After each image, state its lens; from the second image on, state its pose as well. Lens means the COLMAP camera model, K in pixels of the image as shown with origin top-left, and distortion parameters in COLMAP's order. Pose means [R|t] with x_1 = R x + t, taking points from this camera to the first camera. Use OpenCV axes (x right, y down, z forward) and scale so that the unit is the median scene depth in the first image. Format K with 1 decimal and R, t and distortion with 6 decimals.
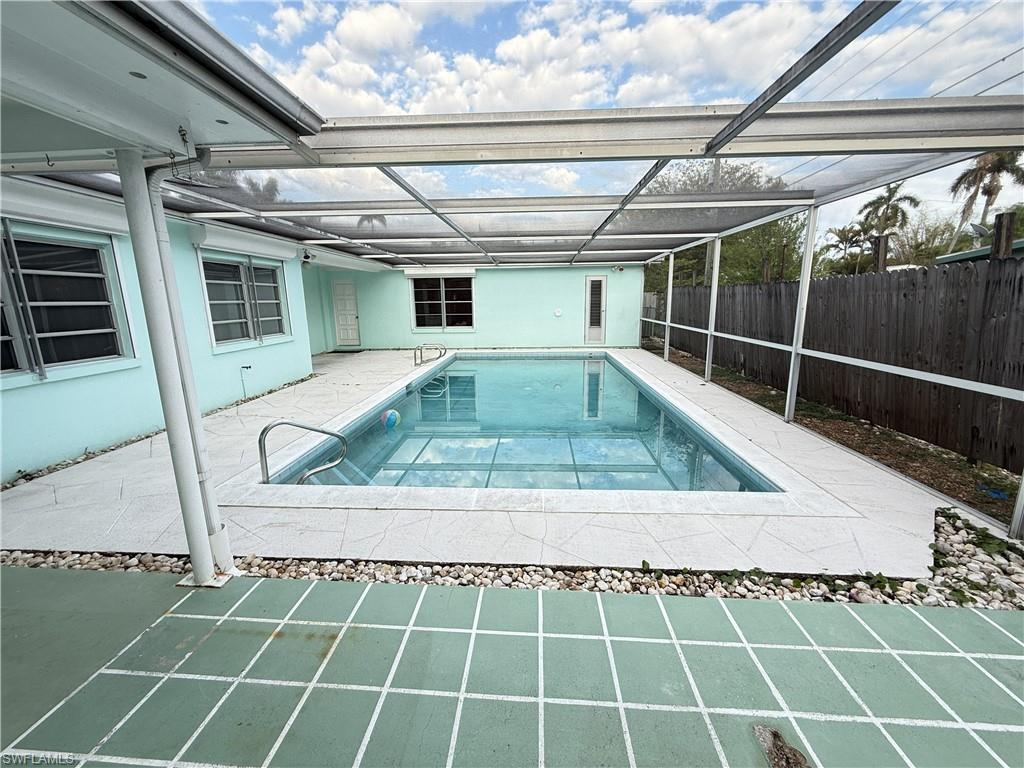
lens RADIAL K [[408.4, 0, 512.0], [0, 408.4, 384.0], [0, 0, 1]] dist [0.001728, 0.000085]
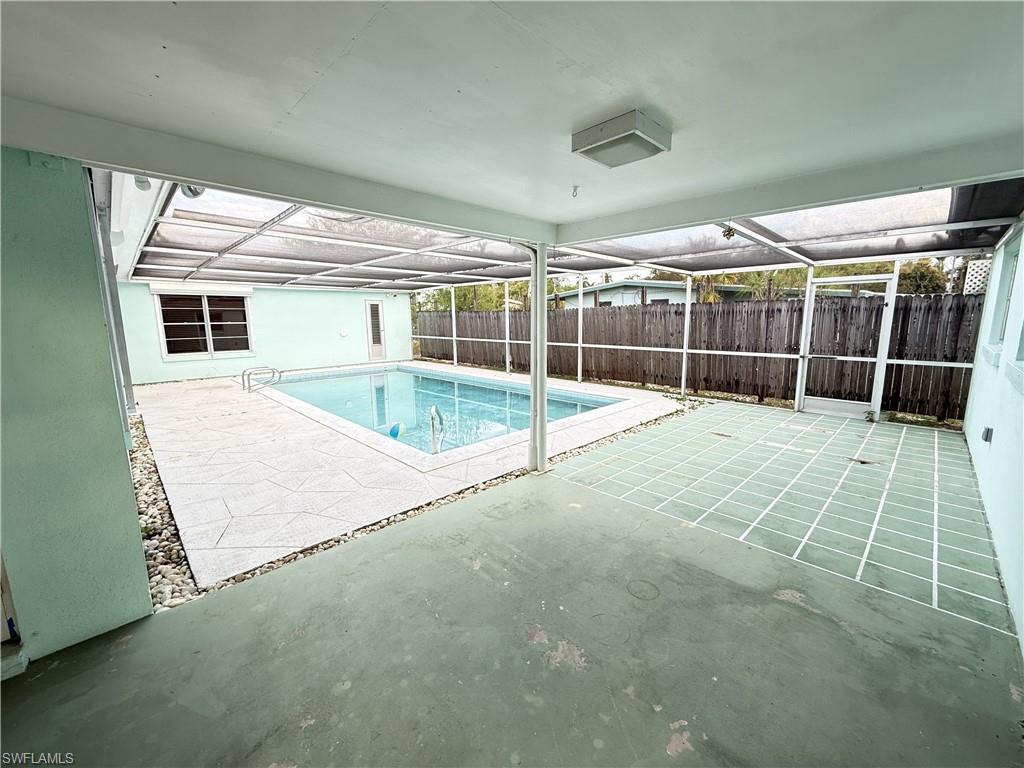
lens RADIAL K [[408.4, 0, 512.0], [0, 408.4, 384.0], [0, 0, 1]] dist [0.001728, 0.000085]
pose [[0.670719, -0.113338, 0.733001, -0.384831], [0.152282, 0.988245, 0.013461, 0.010206], [-0.725910, 0.102594, 0.680095, -0.030674]]
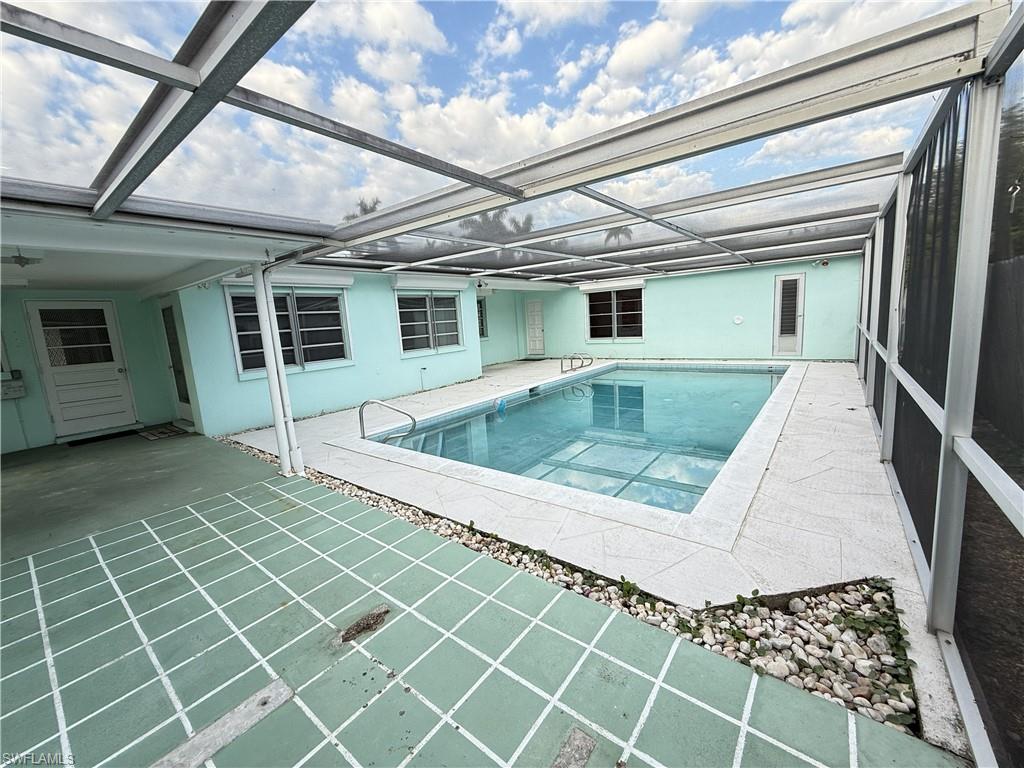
lens RADIAL K [[410.9, 0, 511.4], [0, 410.9, 379.3], [0, 0, 1]] dist [-0.002424, 0.000180]
pose [[0.823611, 0.045041, -0.565363, 0.216068], [-0.065552, 0.997721, -0.016008, -0.000034], [0.563354, 0.050245, 0.824687, -0.003623]]
